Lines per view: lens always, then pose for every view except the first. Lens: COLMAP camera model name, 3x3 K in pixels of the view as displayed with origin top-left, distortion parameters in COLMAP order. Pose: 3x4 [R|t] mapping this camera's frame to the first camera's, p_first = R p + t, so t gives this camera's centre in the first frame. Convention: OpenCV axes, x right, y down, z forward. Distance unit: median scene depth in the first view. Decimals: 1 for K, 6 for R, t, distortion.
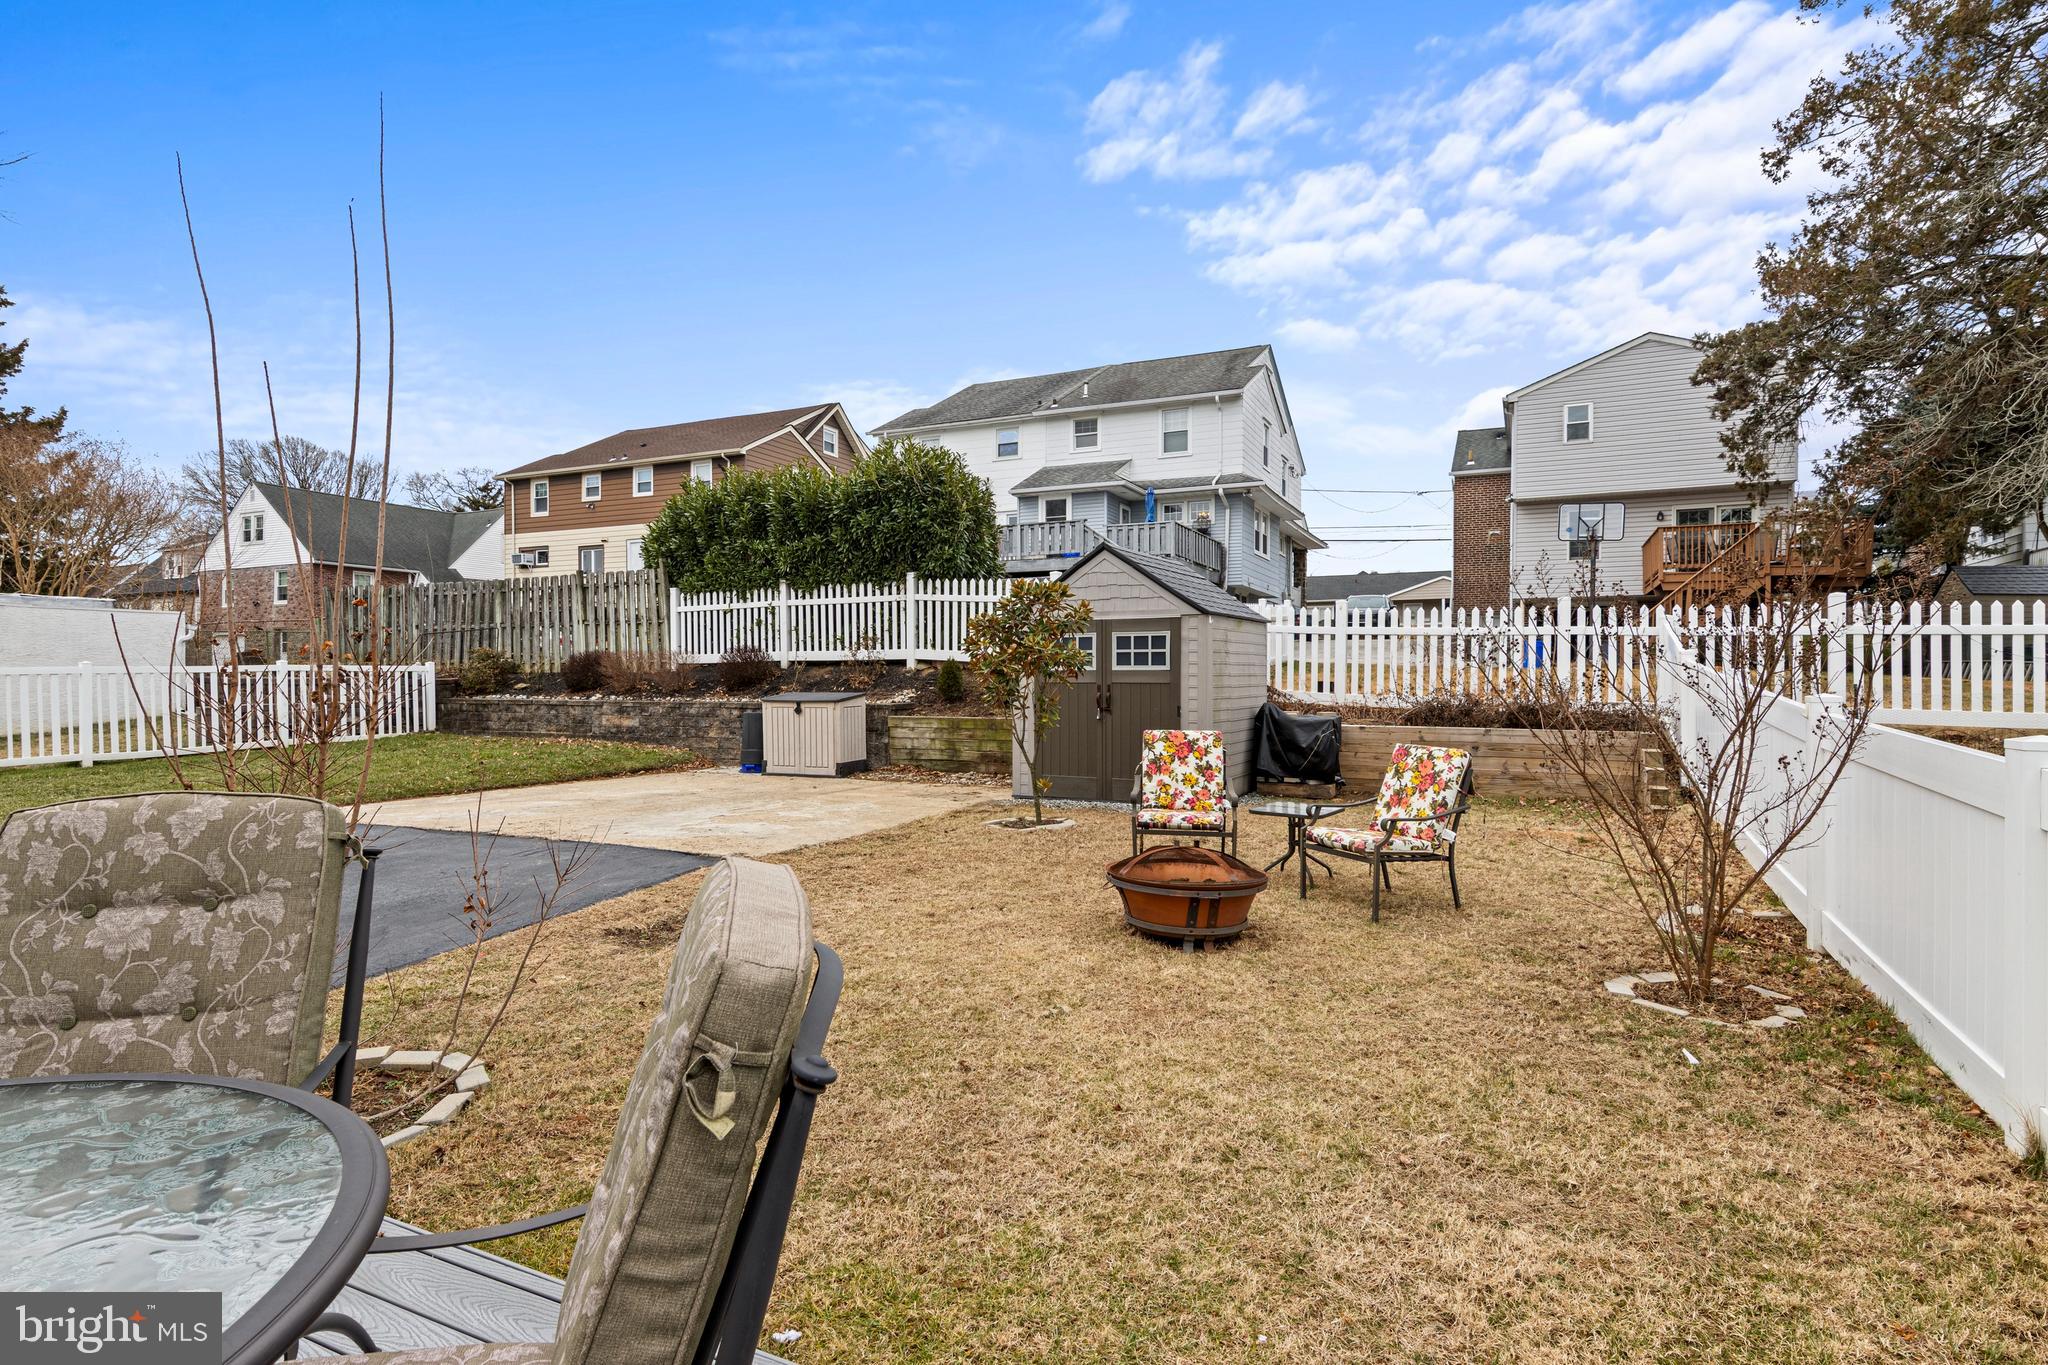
lens RADIAL K [[1042.0, 0, 1025.0], [0, 1042.0, 688.3], [0, 0, 1]] dist [0.014500, -0.003628]
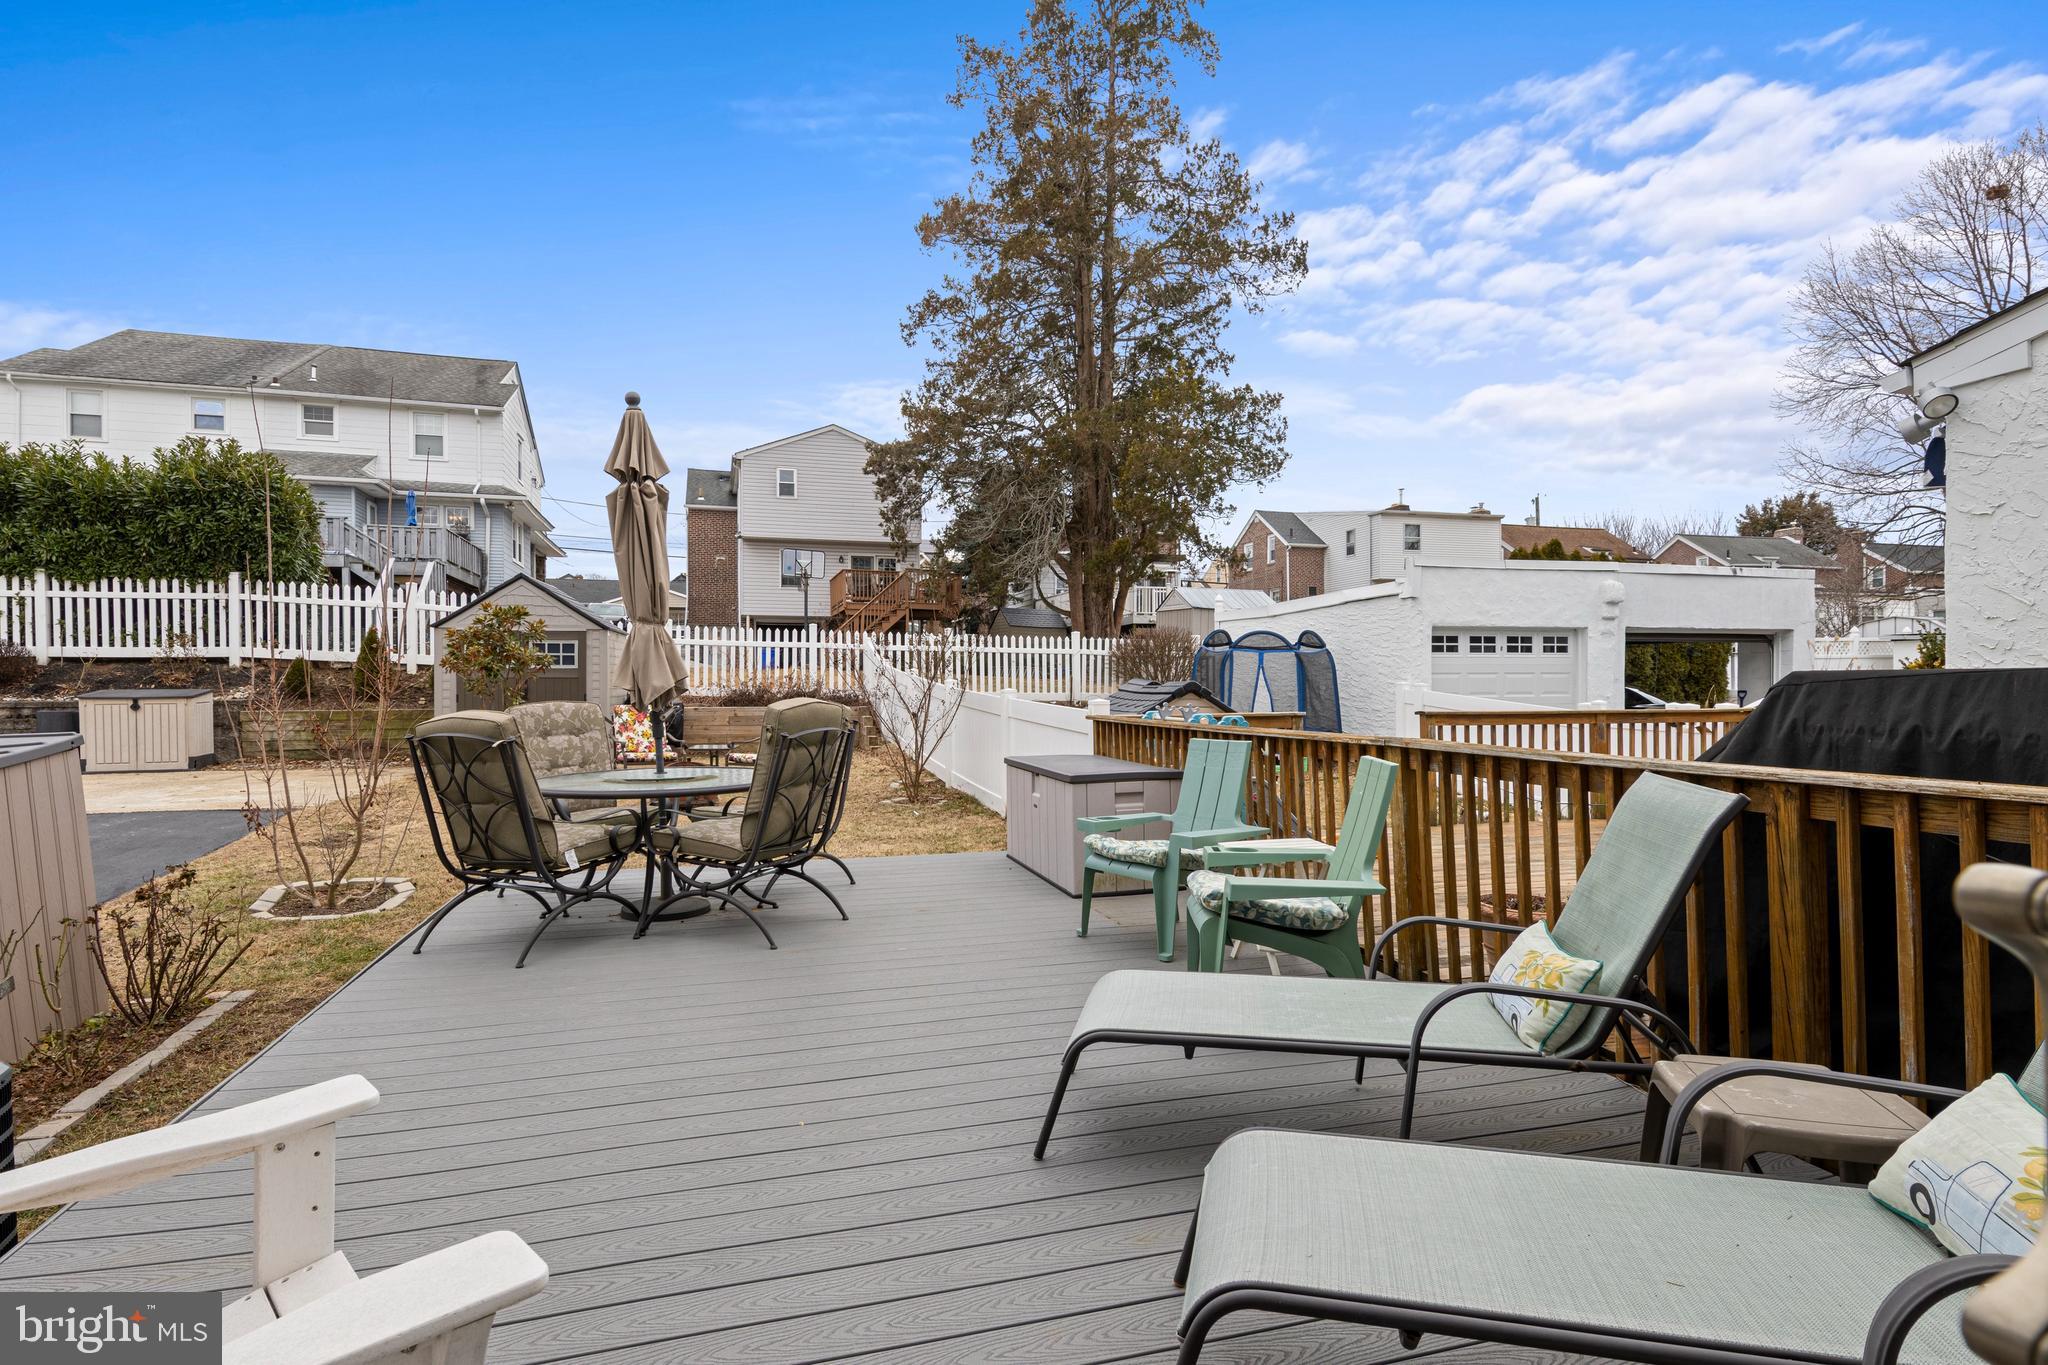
lens RADIAL K [[1042.0, 0, 1025.0], [0, 1042.0, 688.3], [0, 0, 1]] dist [0.014500, -0.003628]
pose [[0.737305, -0.006935, 0.675525, -0.210605], [0.008655, 0.999962, 0.000819, 0.007683], [-0.675505, 0.005243, 0.737337, -0.253247]]
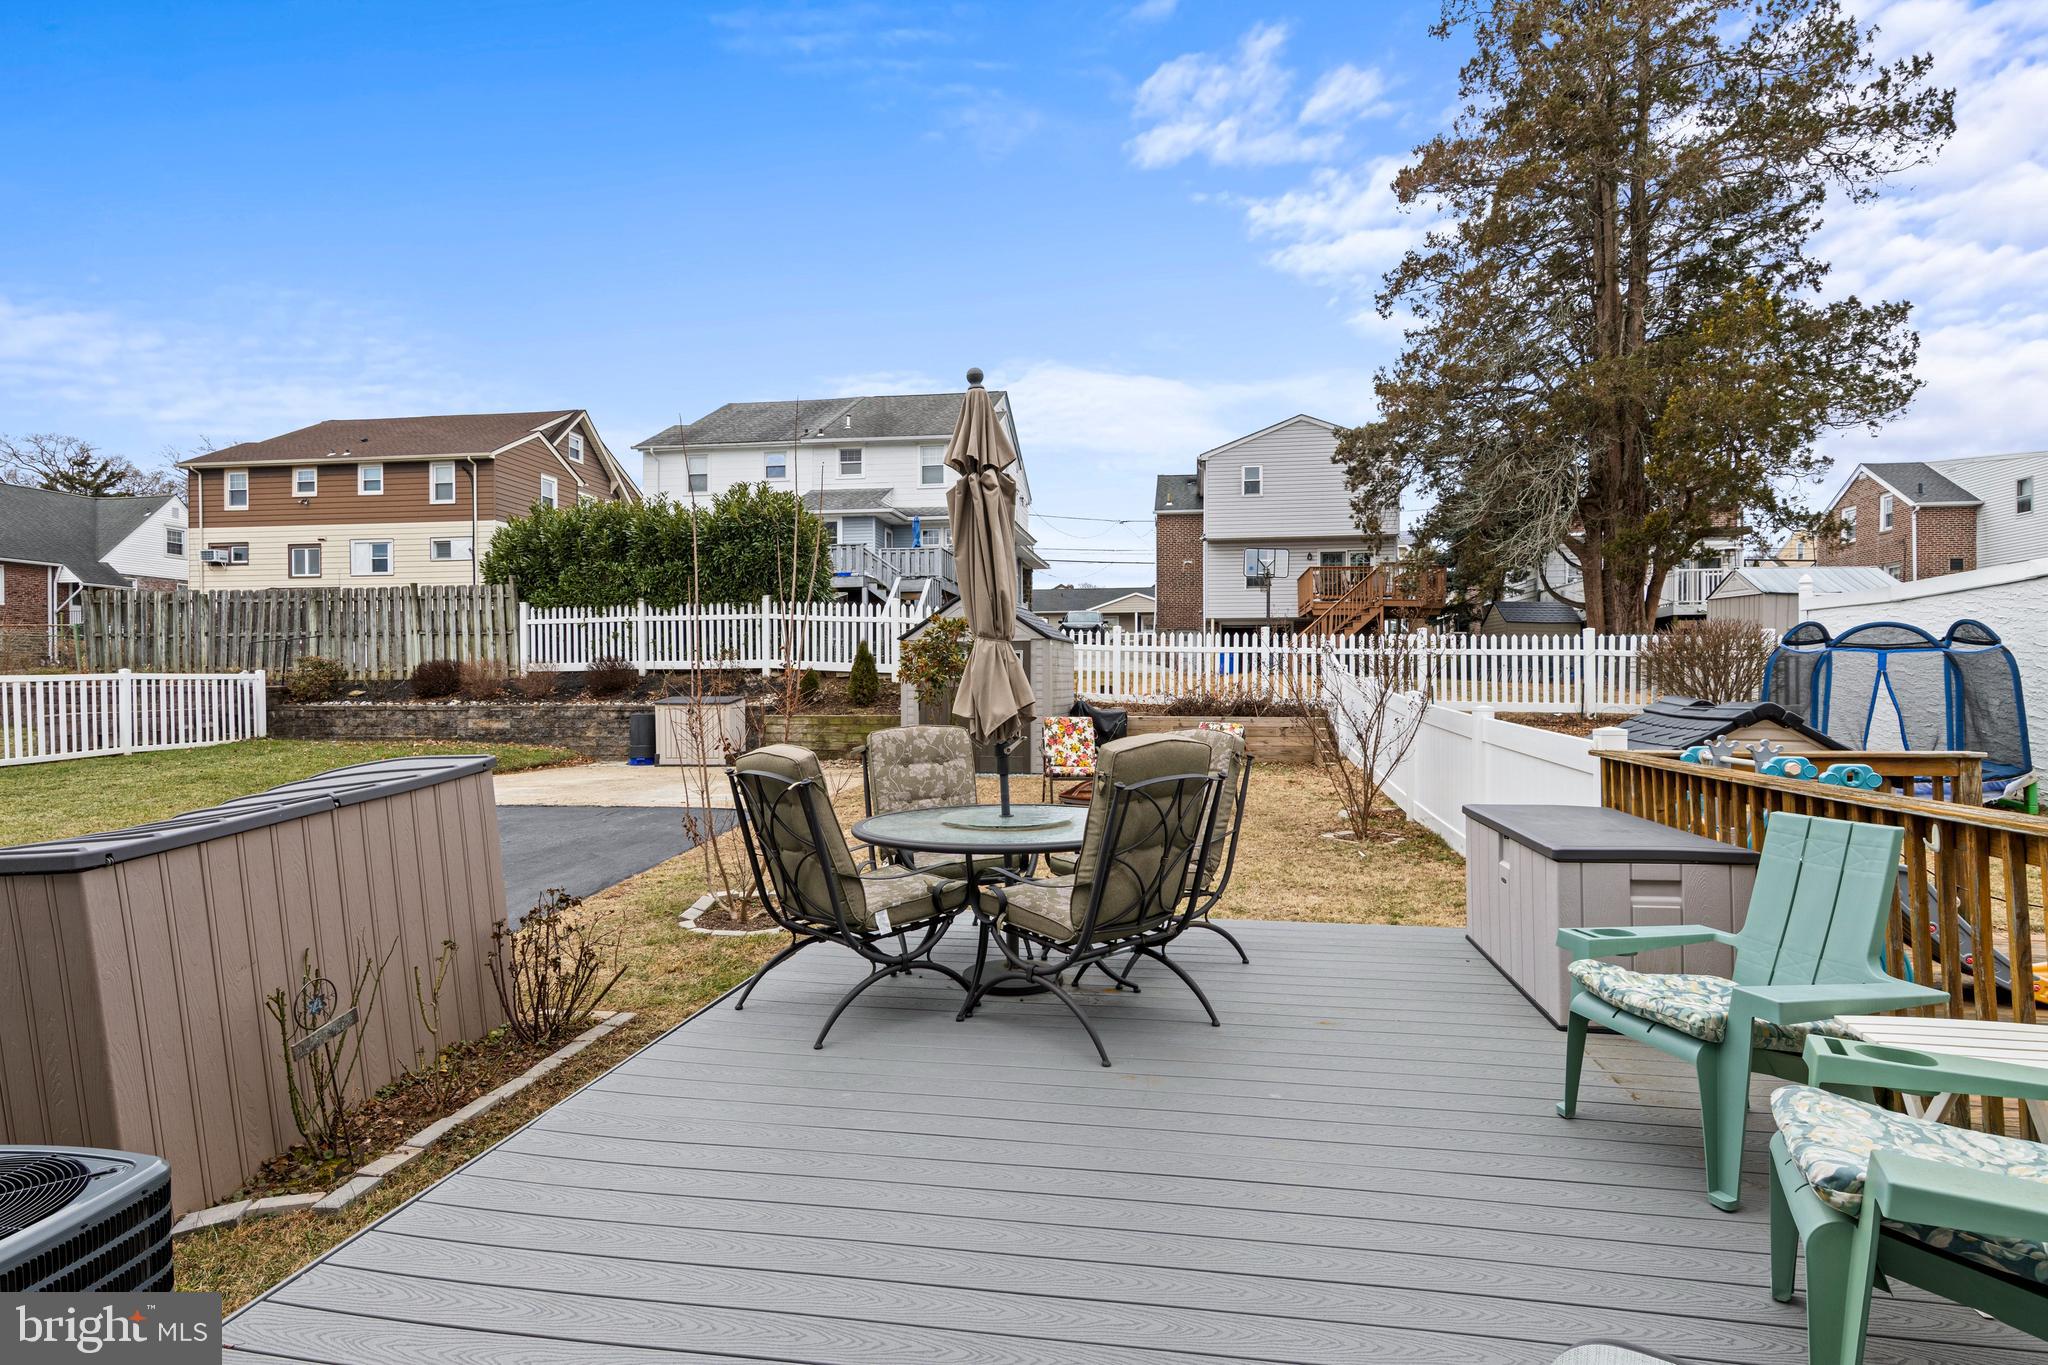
lens RADIAL K [[1042.0, 0, 1025.0], [0, 1042.0, 688.3], [0, 0, 1]] dist [0.014500, -0.003628]
pose [[0.958367, -0.004930, 0.285498, -0.149974], [0.006232, 0.999974, -0.003654, 0.001041], [-0.285472, 0.005281, 0.958372, -0.202525]]
